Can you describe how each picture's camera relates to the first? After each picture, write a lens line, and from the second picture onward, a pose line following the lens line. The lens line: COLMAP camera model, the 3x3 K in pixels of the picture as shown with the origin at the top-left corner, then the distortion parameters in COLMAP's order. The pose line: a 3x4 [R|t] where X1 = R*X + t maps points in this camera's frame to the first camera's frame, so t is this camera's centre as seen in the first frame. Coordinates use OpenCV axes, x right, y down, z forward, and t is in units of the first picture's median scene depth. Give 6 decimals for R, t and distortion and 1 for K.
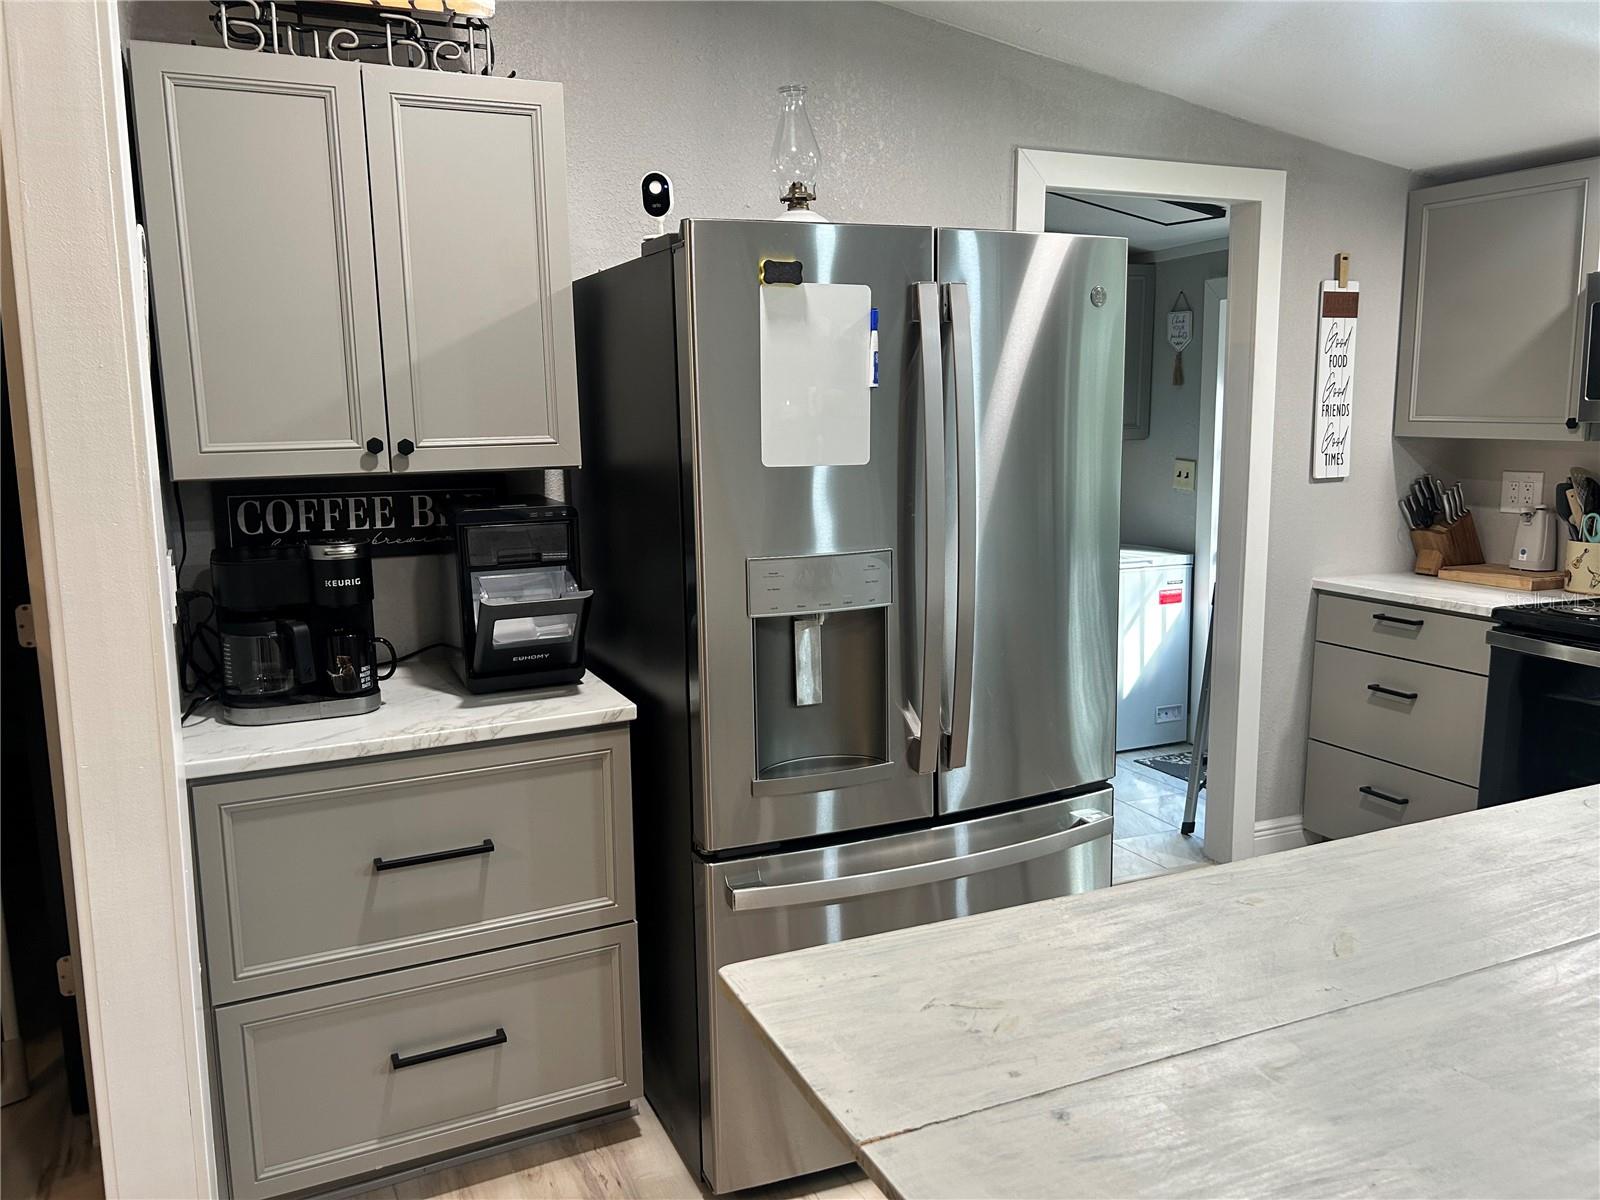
lens RADIAL K [[1211.5, 0, 789.9], [0, 1211.5, 592.6], [0, 0, 1]] dist [0.039737, -0.045687]
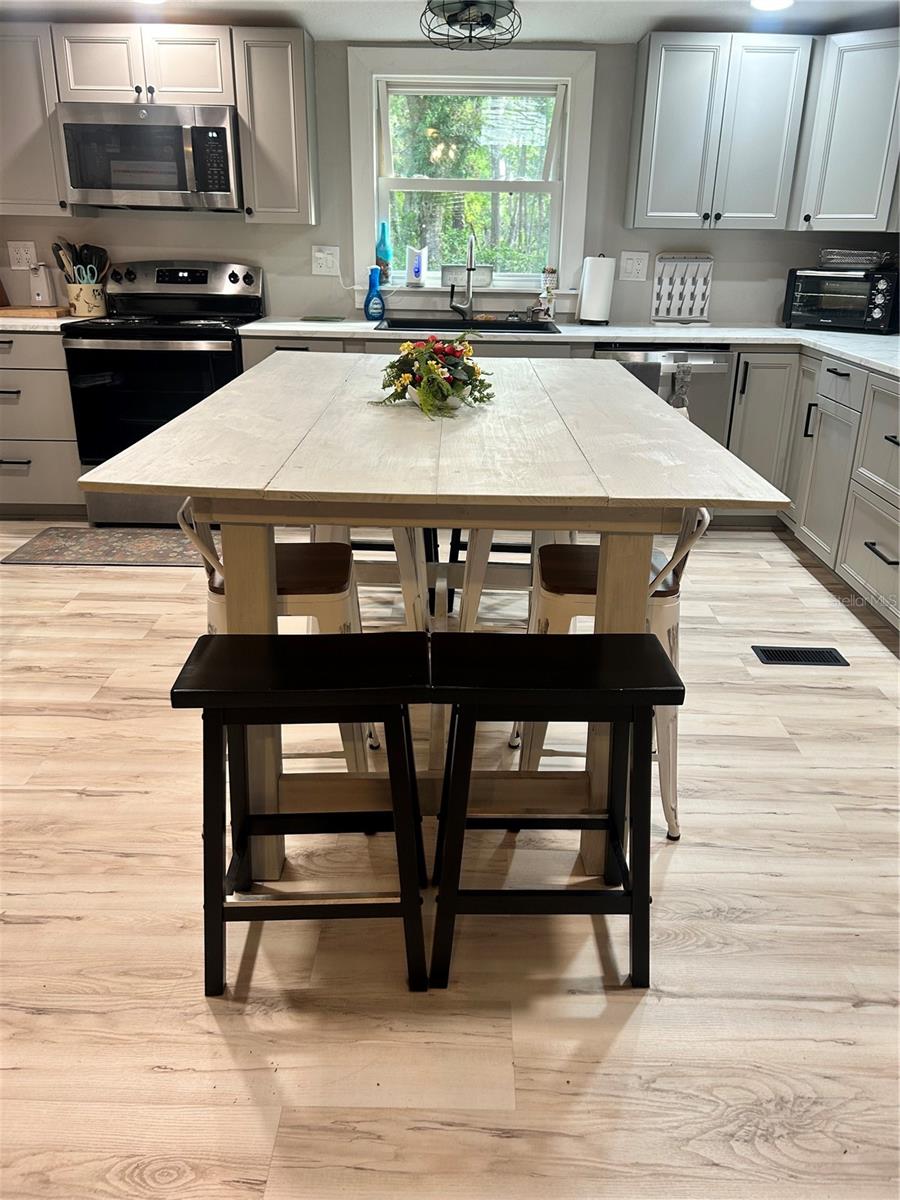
lens RADIAL K [[908.6, 0, 458.0], [0, 908.6, 605.1], [0, 0, 1]] dist [0.039737, -0.045687]
pose [[0.411482, -0.324974, 0.851513, -0.312811], [0.116844, 0.945373, 0.304331, 0.048991], [-0.903897, -0.025733, 0.426975, -0.001948]]
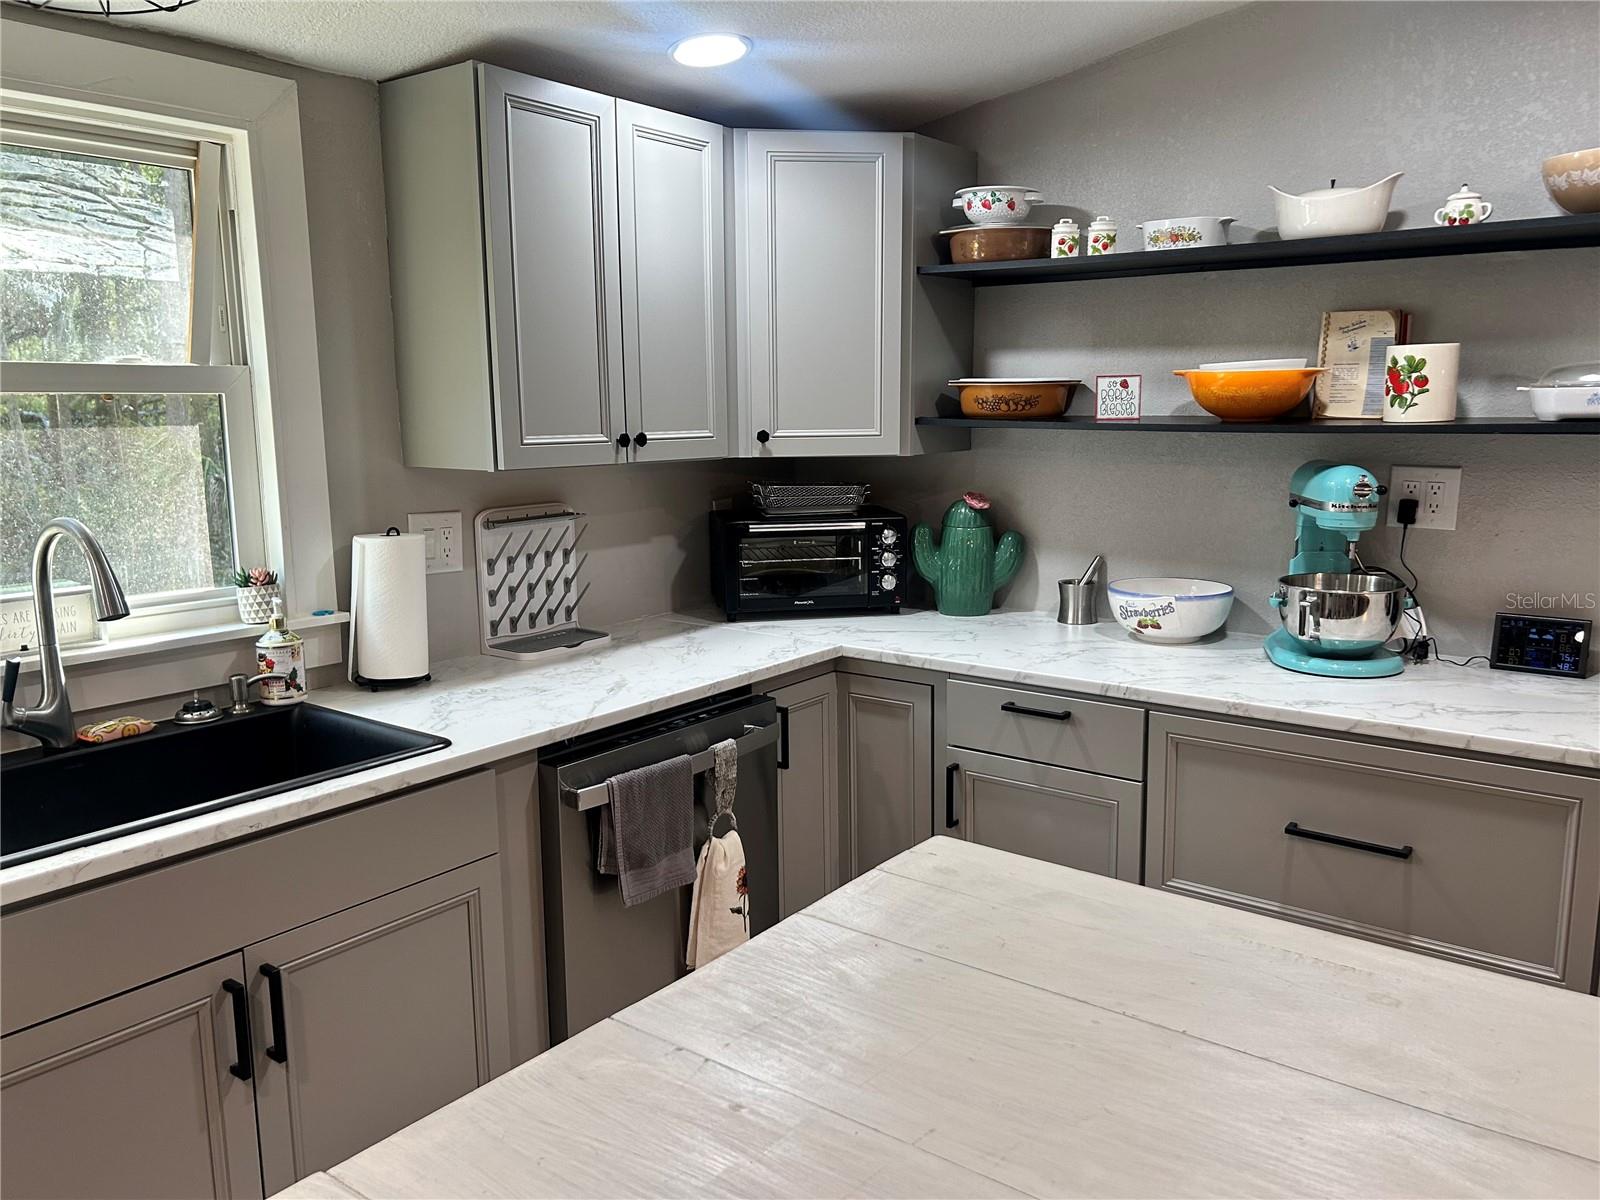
lens RADIAL K [[1211.5, 0, 794.8], [0, 1211.5, 609.1], [0, 0, 1]] dist [0.039737, -0.045687]
pose [[-0.474272, -0.130526, 0.870648, 0.219785], [0.148888, 0.962811, 0.225447, -0.070922], [-0.867697, 0.236552, -0.437201, 0.448146]]
